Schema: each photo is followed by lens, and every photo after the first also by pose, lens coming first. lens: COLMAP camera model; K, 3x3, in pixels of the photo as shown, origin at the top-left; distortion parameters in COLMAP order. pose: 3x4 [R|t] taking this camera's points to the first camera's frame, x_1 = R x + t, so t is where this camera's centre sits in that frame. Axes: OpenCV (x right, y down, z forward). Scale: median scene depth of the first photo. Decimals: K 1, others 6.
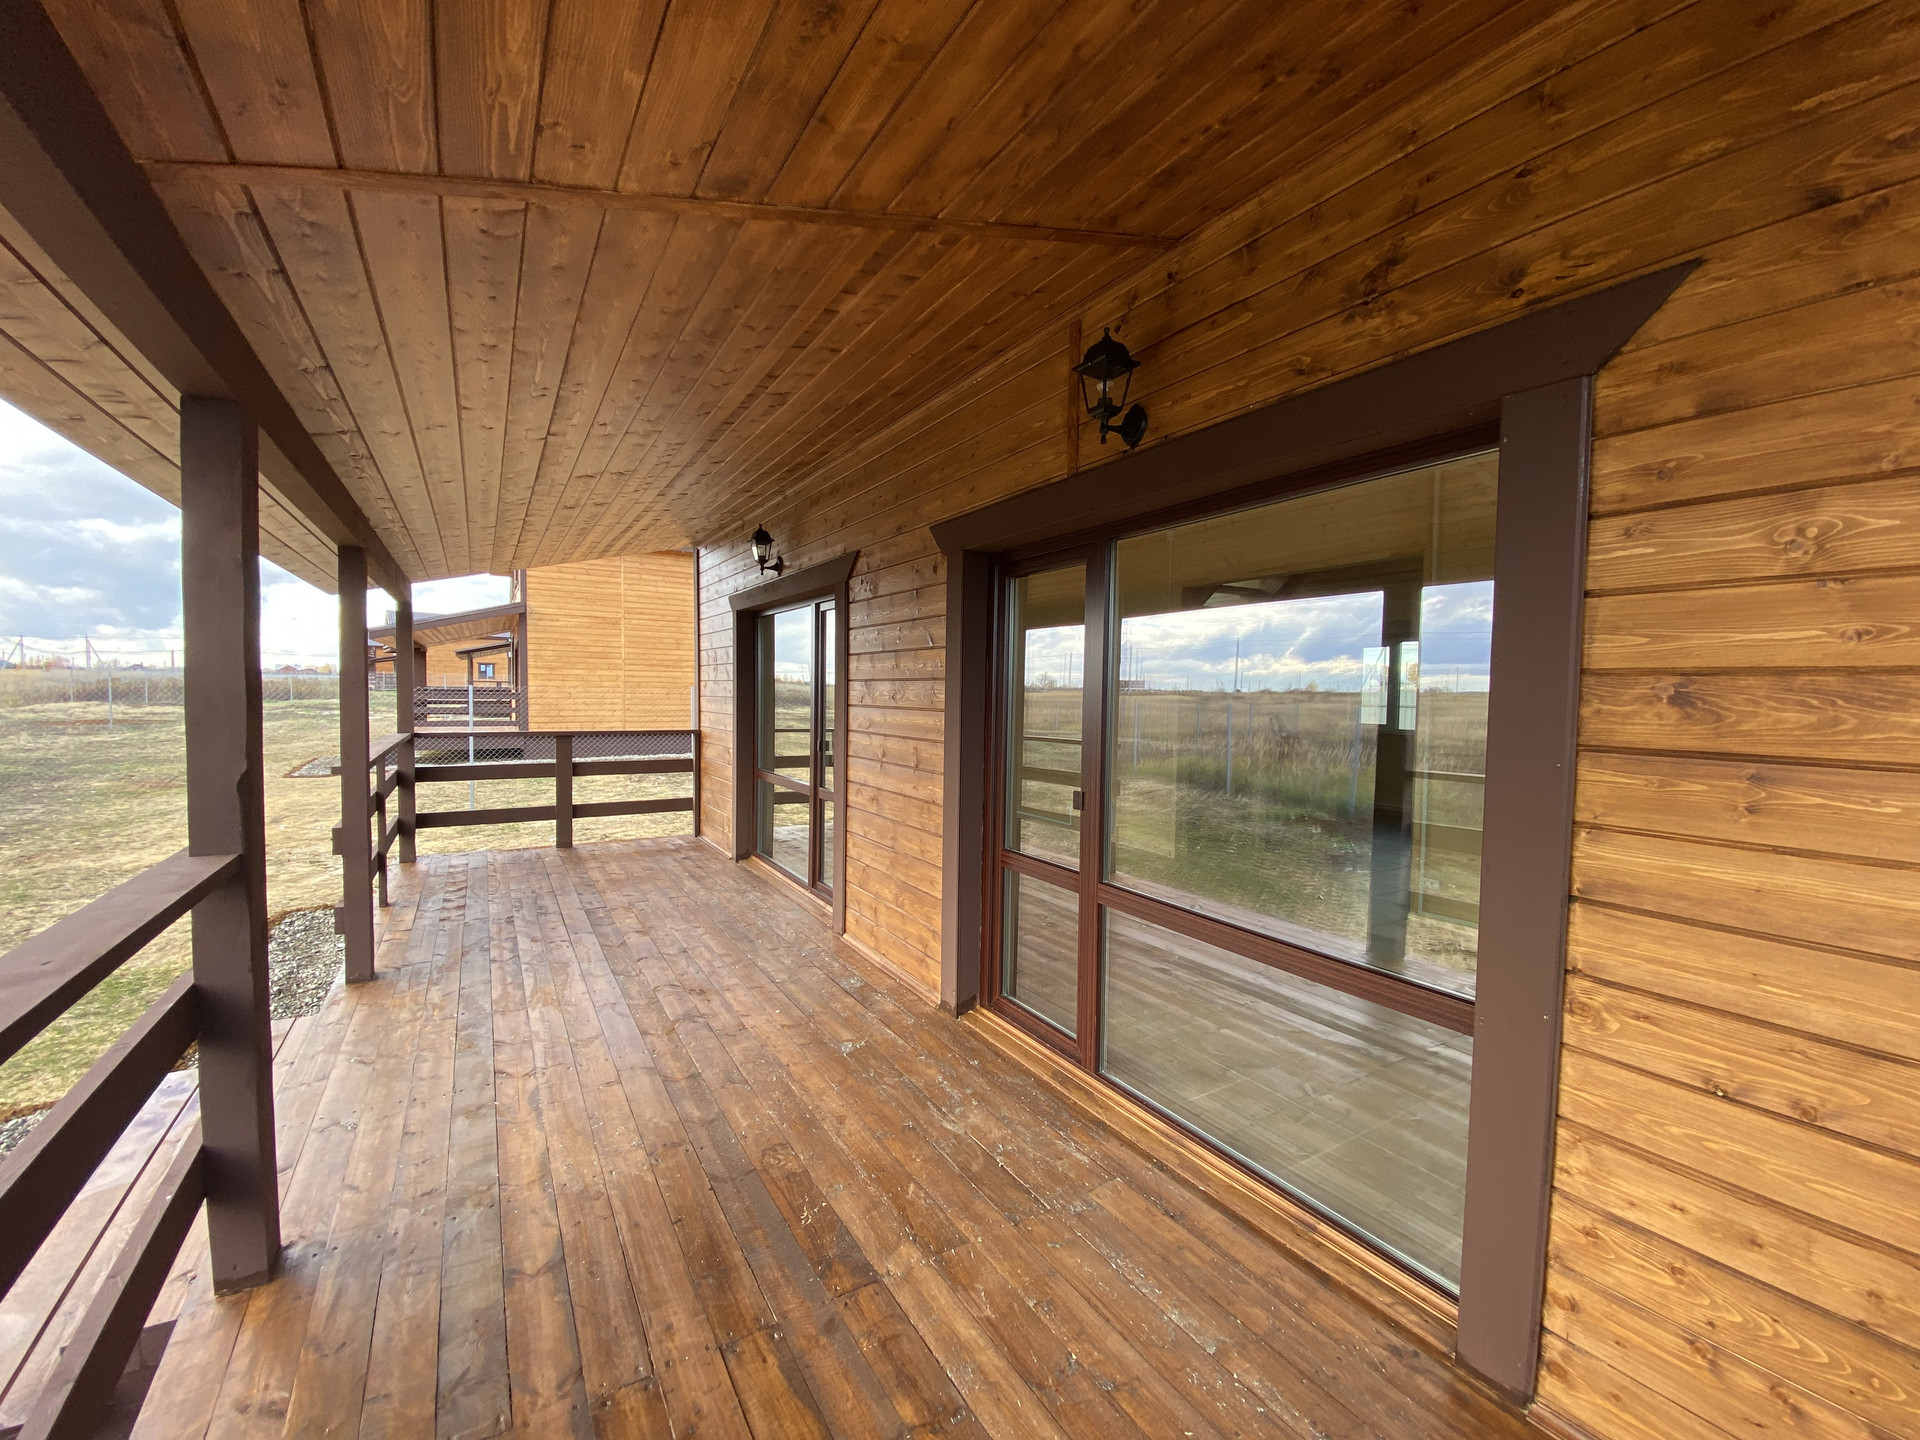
lens RADIAL K [[790.4, 0, 960.0], [0, 790.4, 720.0], [0, 0, 1]] dist [0.019470, -0.022634]
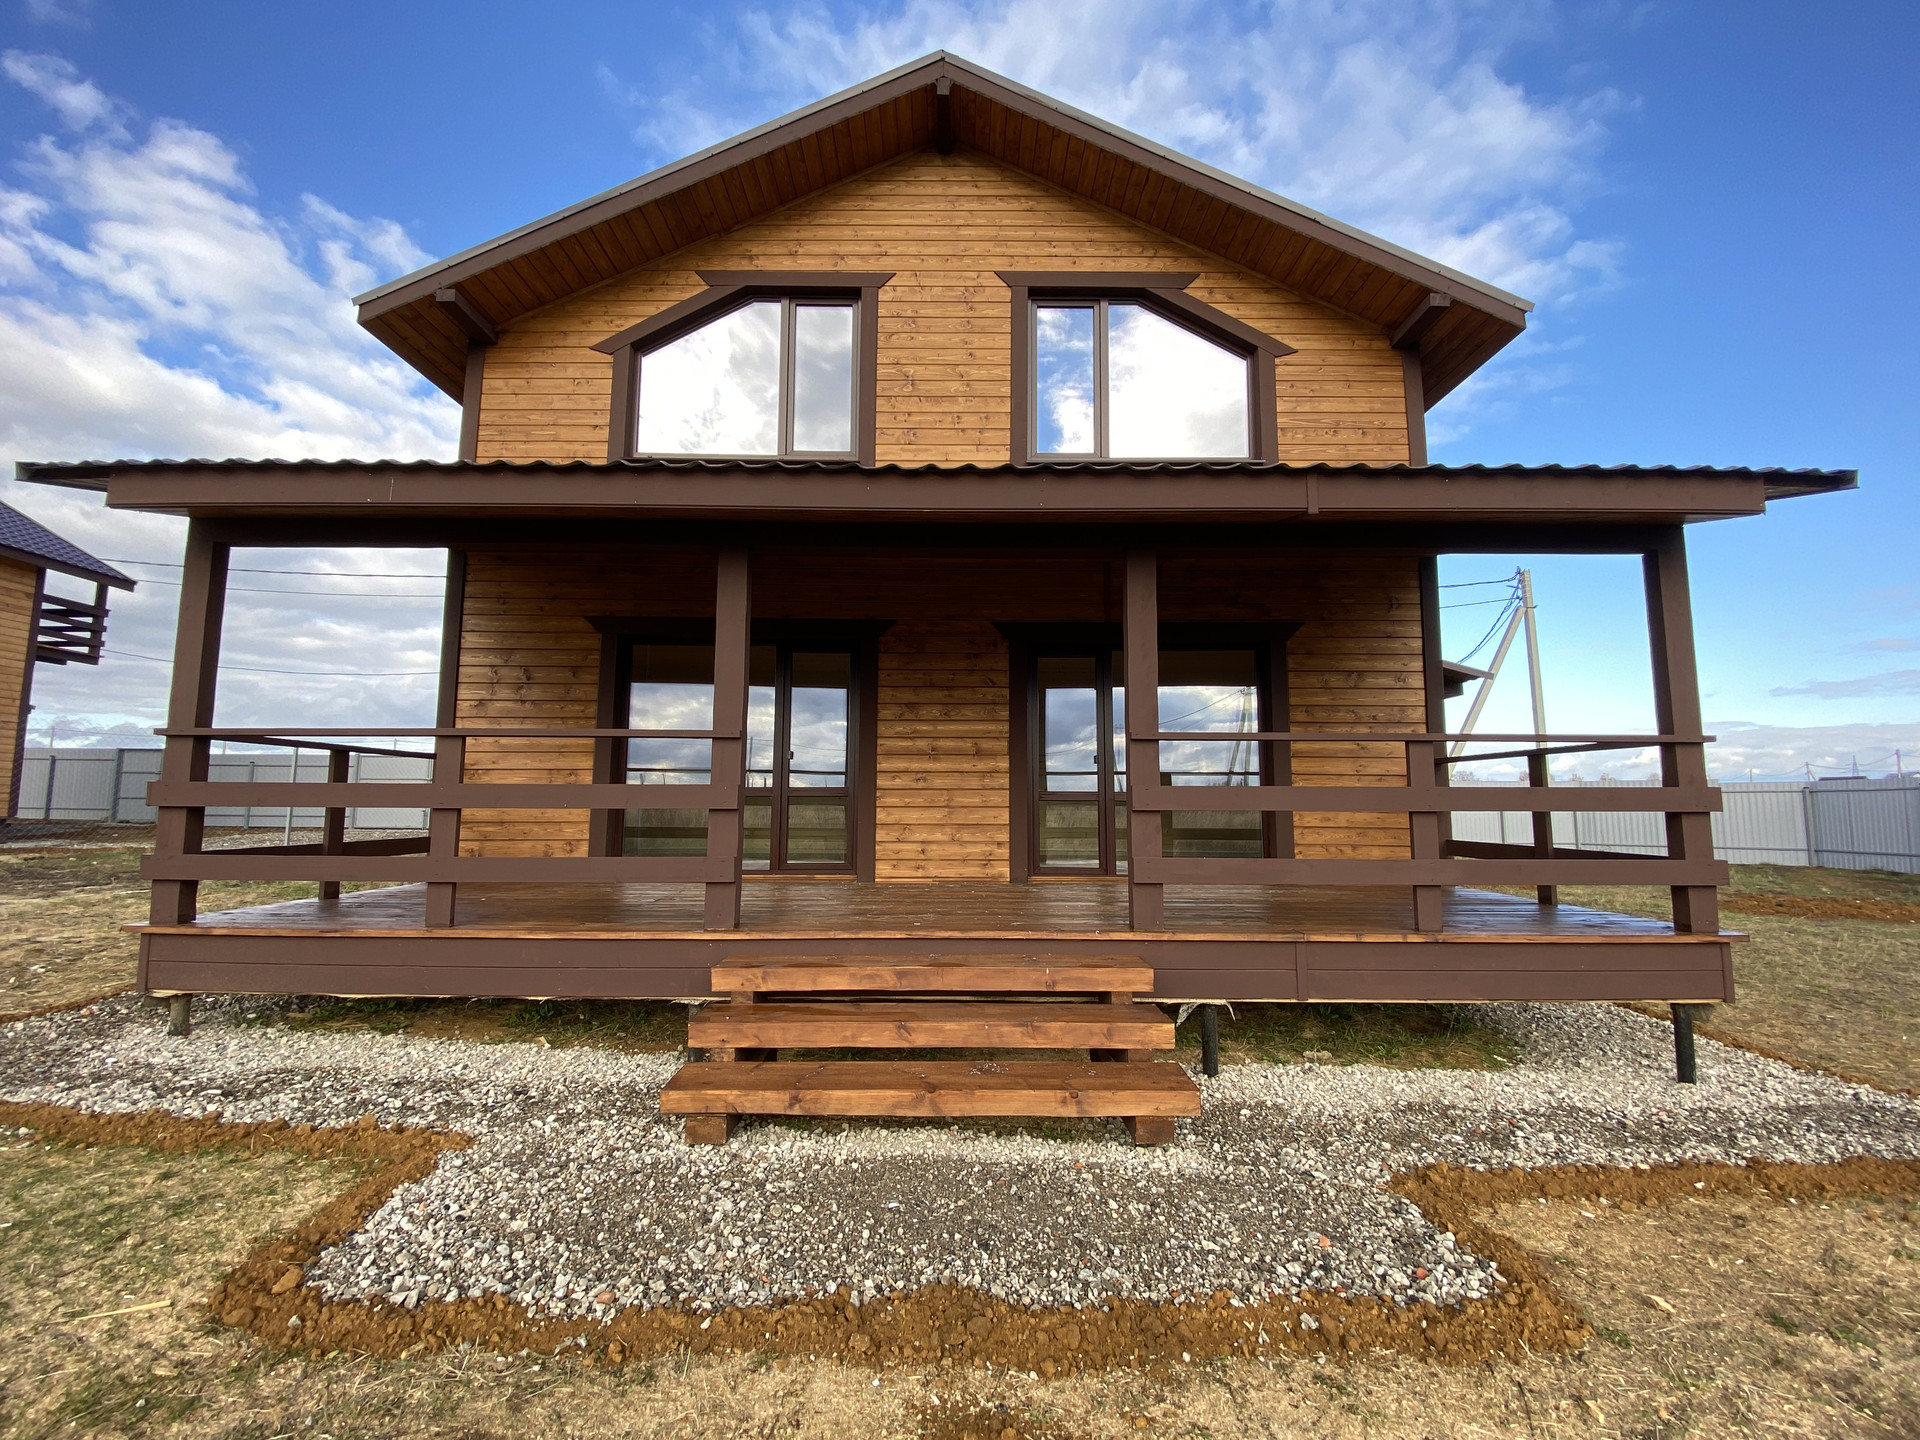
lens RADIAL K [[790.4, 0, 960.0], [0, 790.4, 720.0], [0, 0, 1]] dist [0.019470, -0.022634]
pose [[0.524404, 0.075555, 0.848111, -1.632867], [0.036104, 0.993186, -0.110803, 0.184644], [-0.850704, 0.088726, 0.518103, 0.115842]]
